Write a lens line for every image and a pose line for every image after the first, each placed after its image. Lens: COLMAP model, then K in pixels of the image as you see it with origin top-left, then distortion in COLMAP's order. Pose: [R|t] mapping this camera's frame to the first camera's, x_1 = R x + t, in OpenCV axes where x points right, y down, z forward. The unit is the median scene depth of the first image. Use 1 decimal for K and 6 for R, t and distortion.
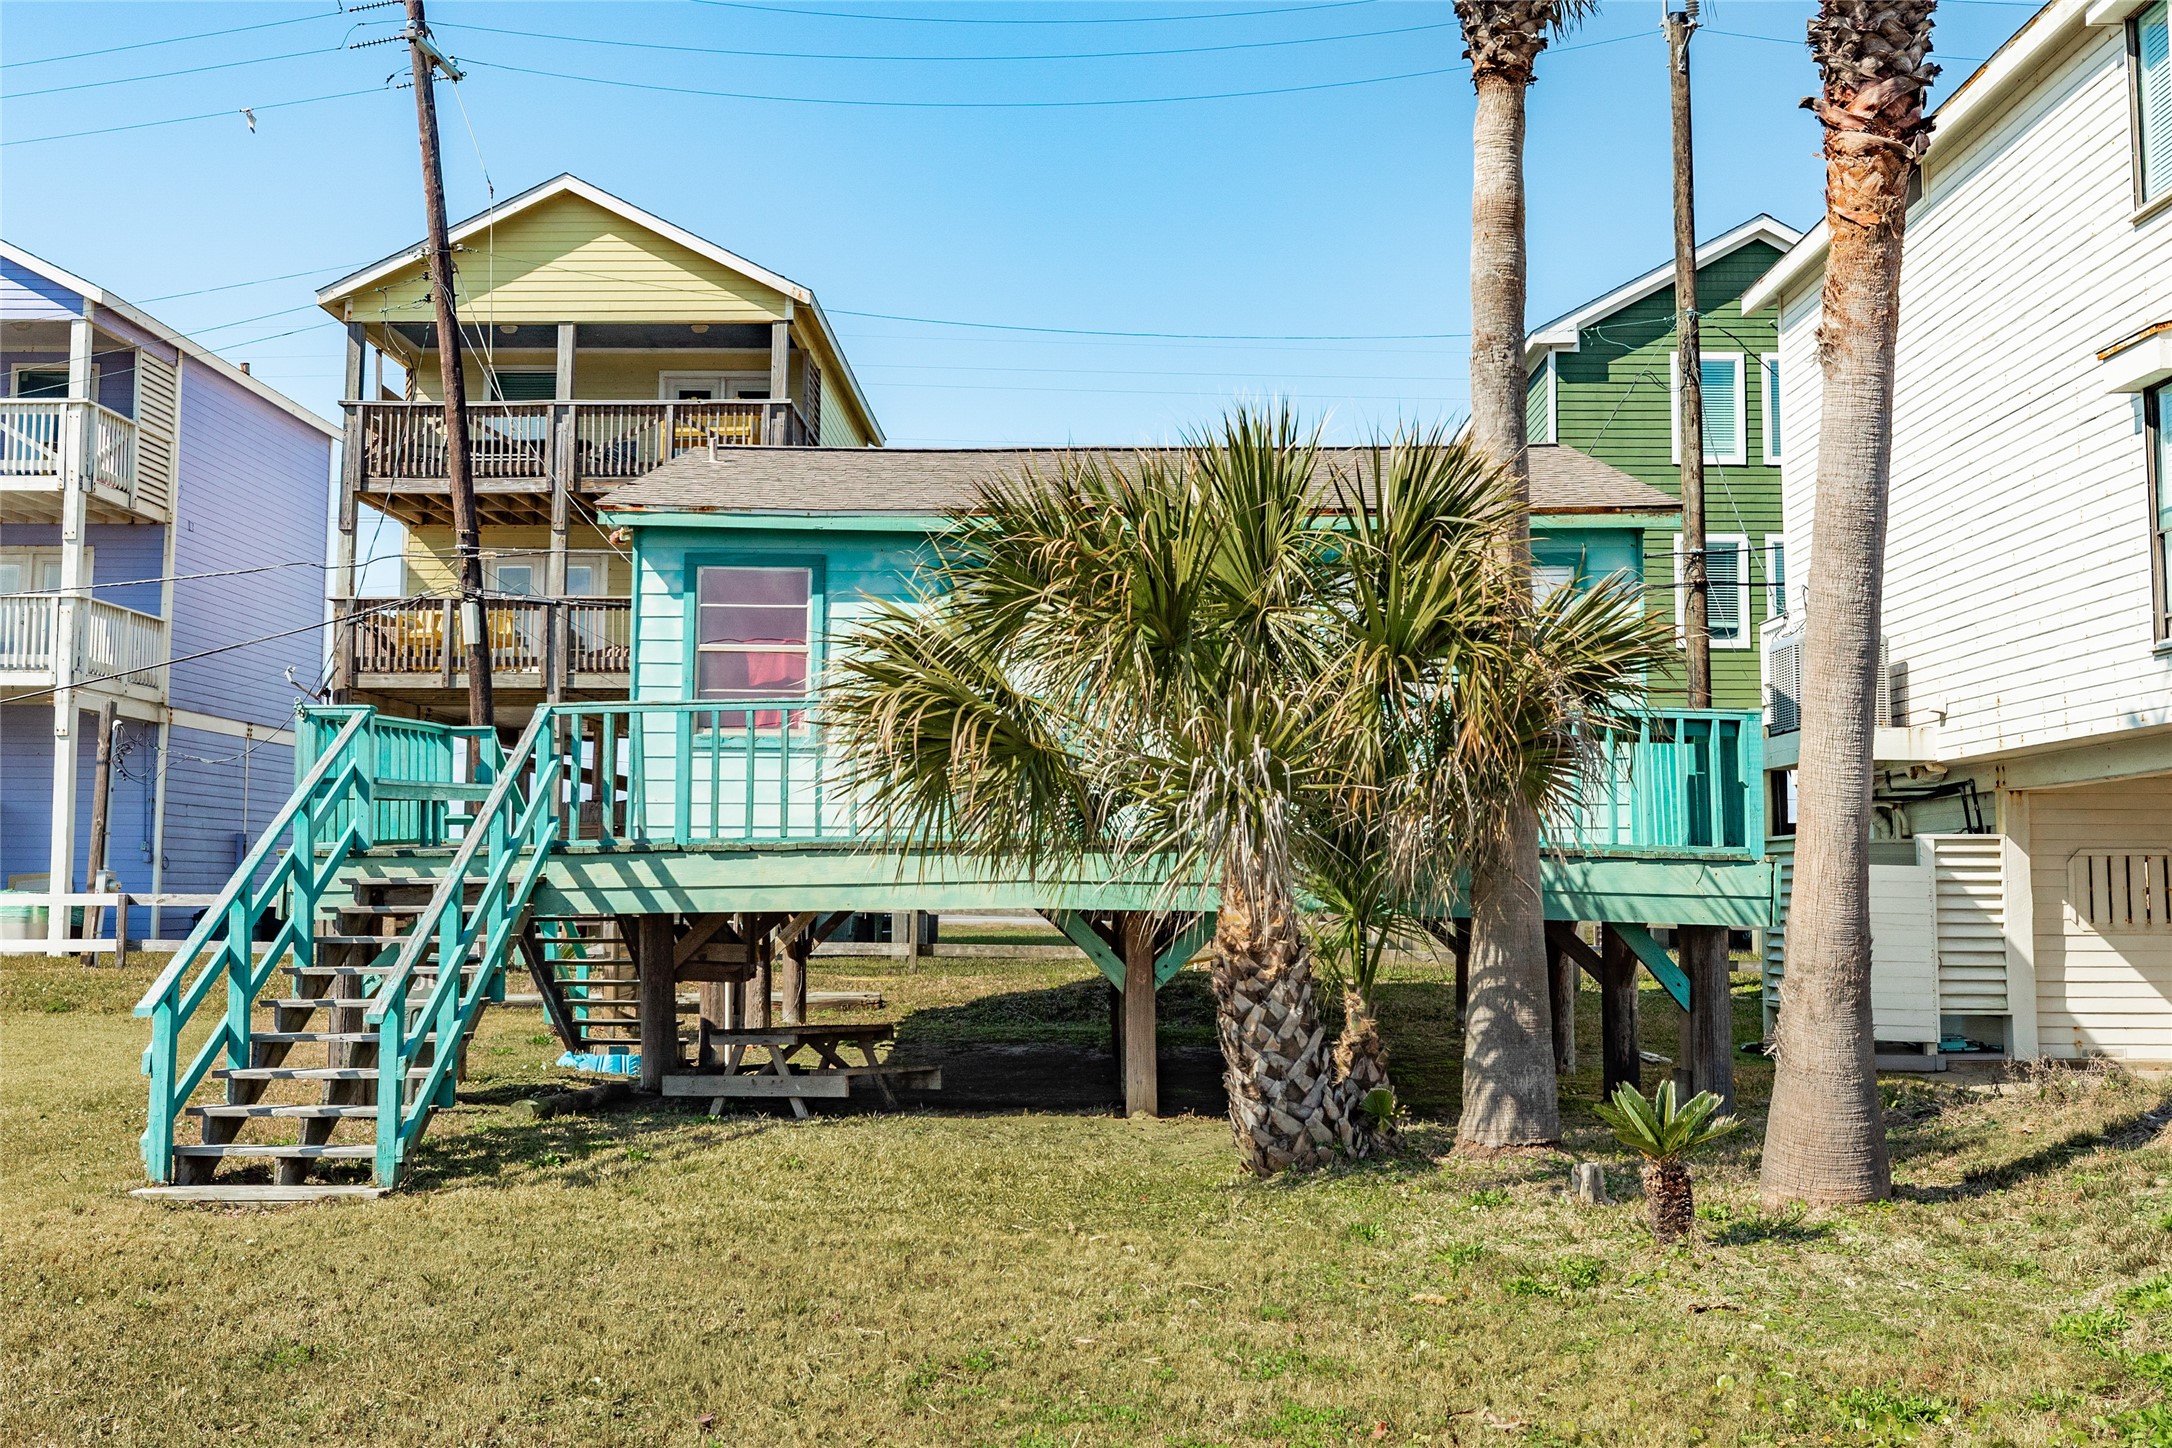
lens RADIAL K [[2152.0, 0, 1086.1], [0, 2152.0, 703.4], [0, 0, 1]] dist [0.000876, 0.000000]
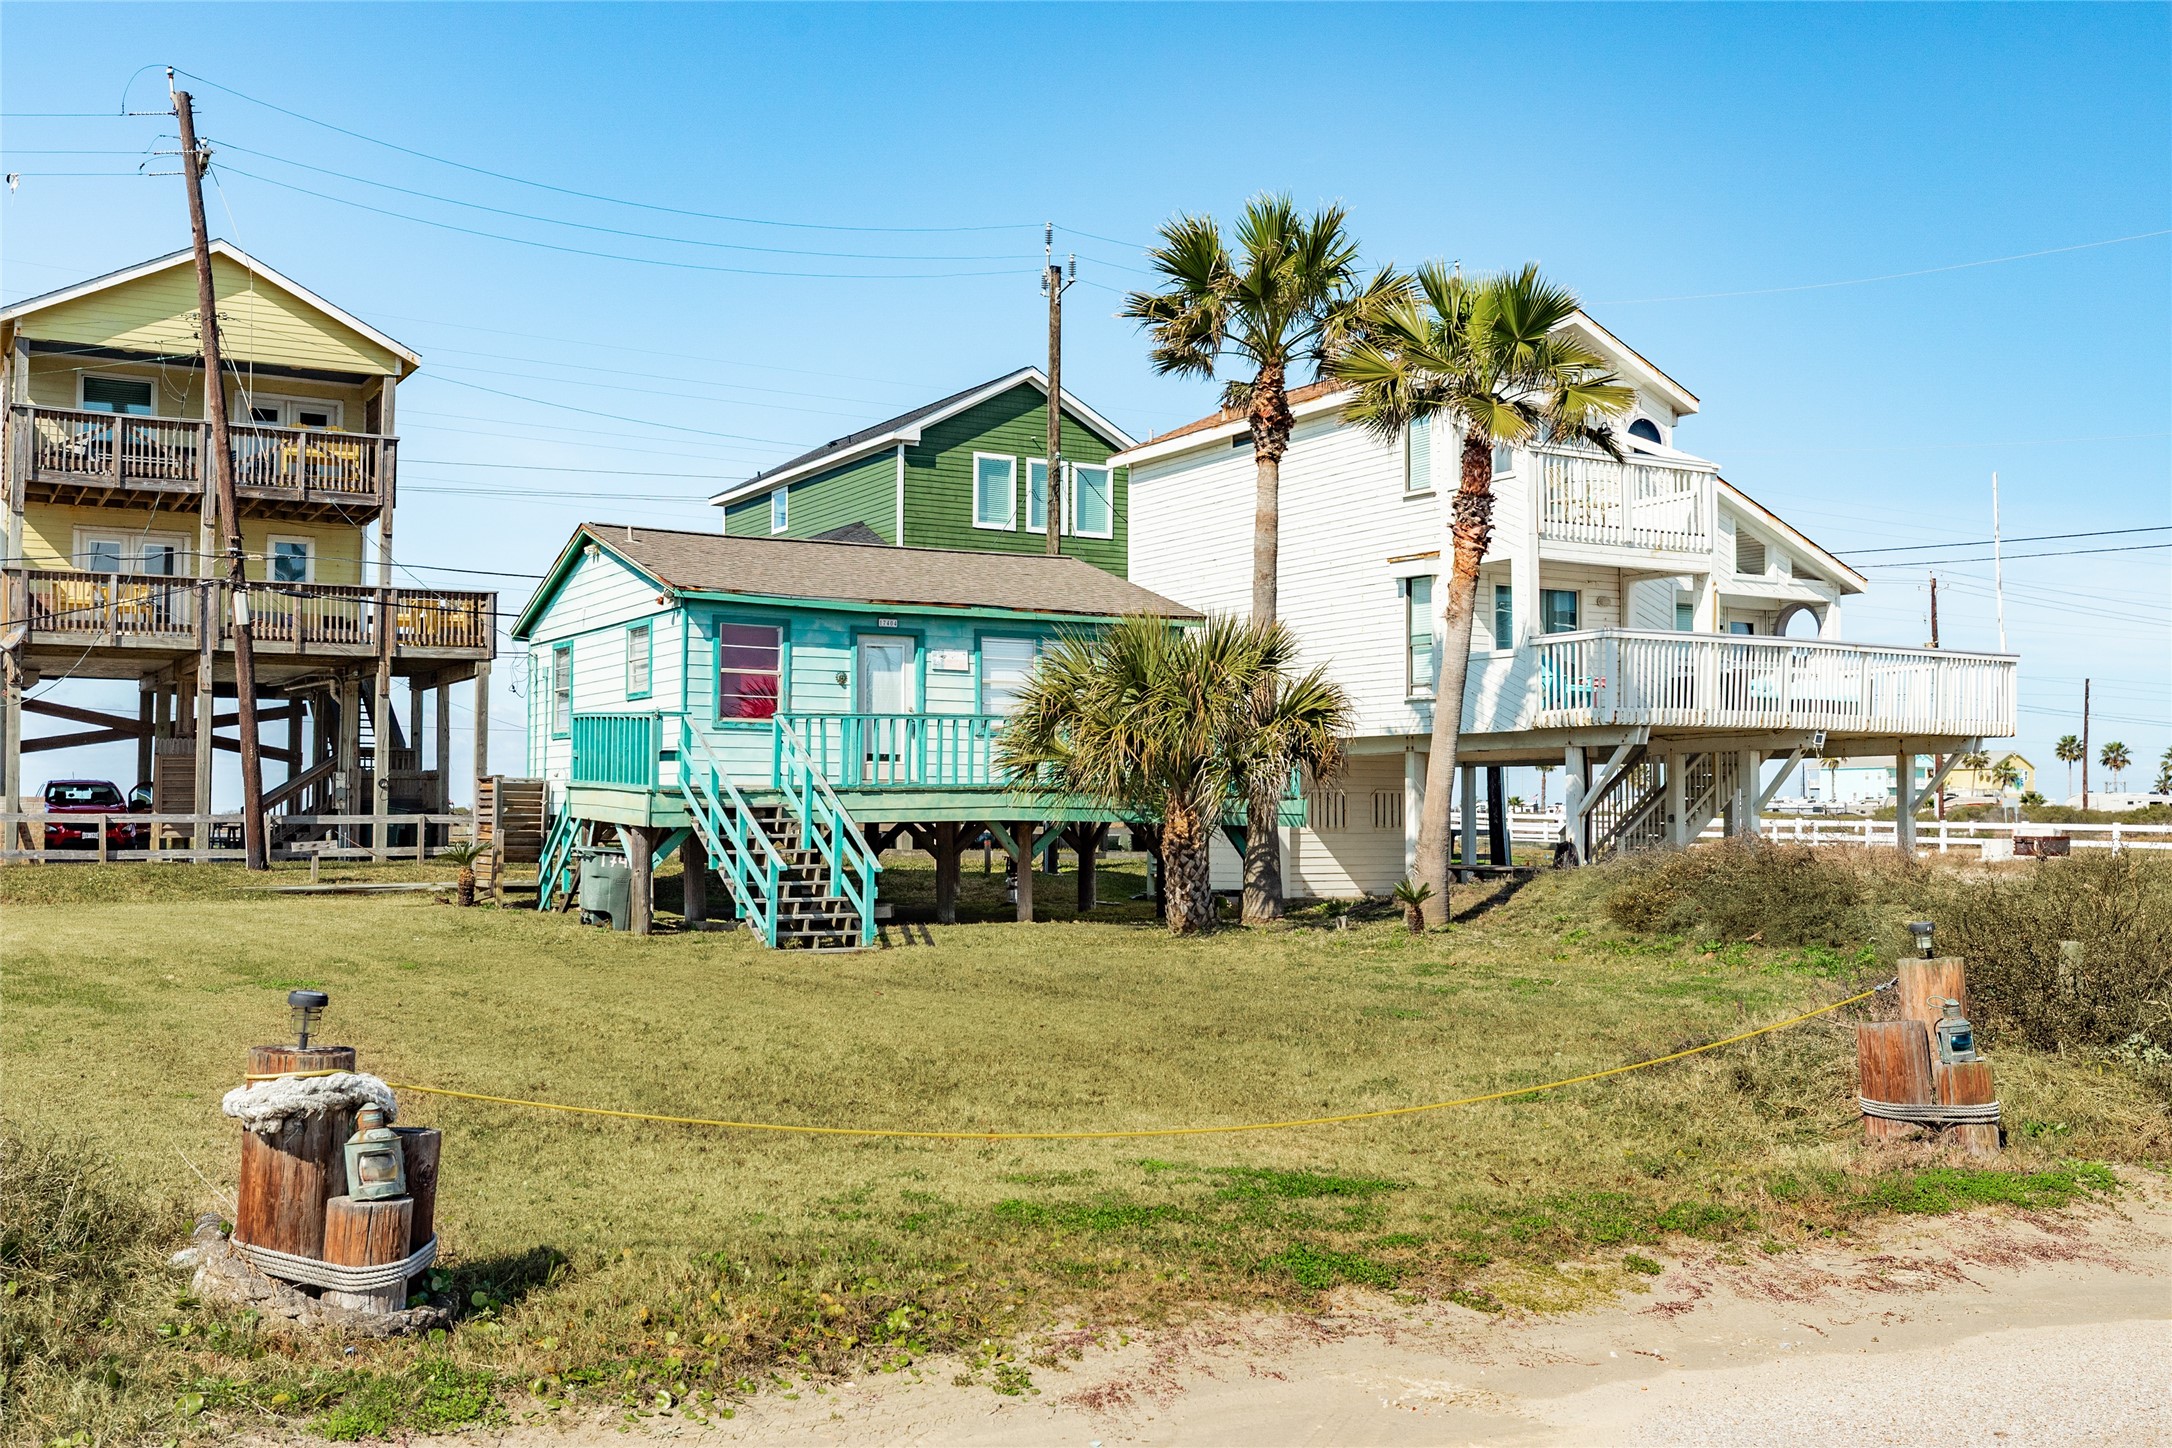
lens RADIAL K [[2098.1, 0, 1087.4], [0, 2098.1, 735.7], [0, 0, 1]] dist [0.009591, 0.000000]
pose [[0.858012, 0.018608, 0.513293, -0.790329], [-0.045616, 0.998155, 0.040066, -0.054161], [-0.511600, -0.057791, 0.857278, -0.593099]]
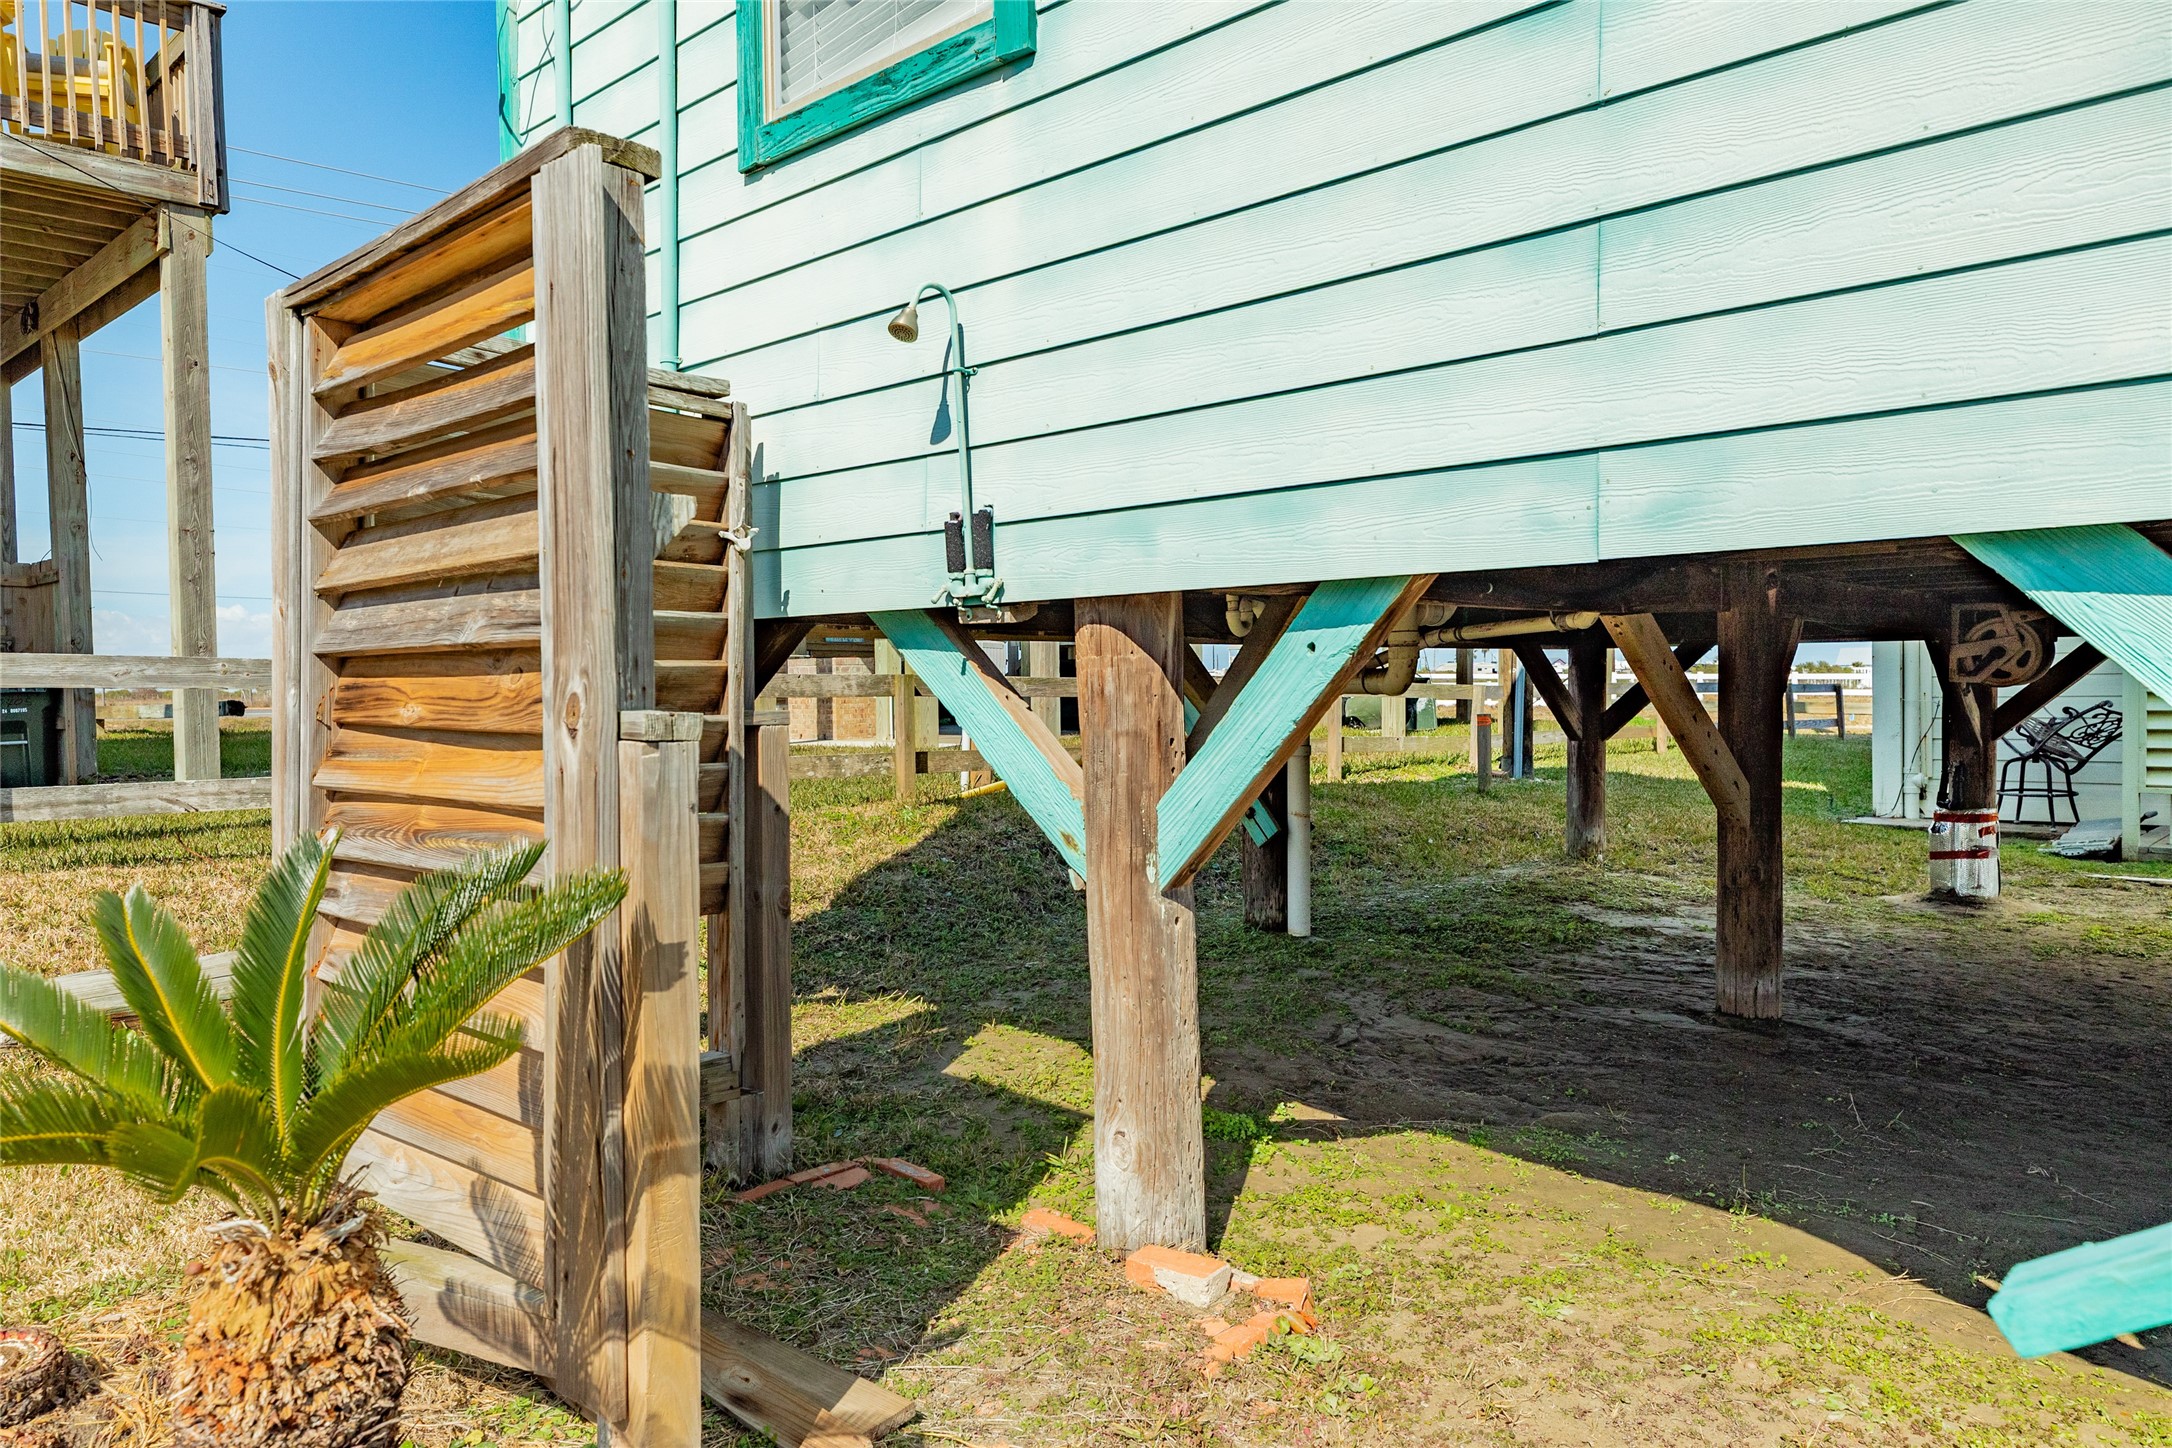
lens RADIAL K [[1463.0, 0, 1082.5], [0, 1463.0, 723.0], [0, 0, 1]] dist [0.022805, -0.000732]
pose [[0.677466, -0.030545, 0.734920, -0.346485], [-0.052970, 0.994517, 0.090164, 0.114465], [-0.733644, -0.100012, 0.672134, 1.153278]]
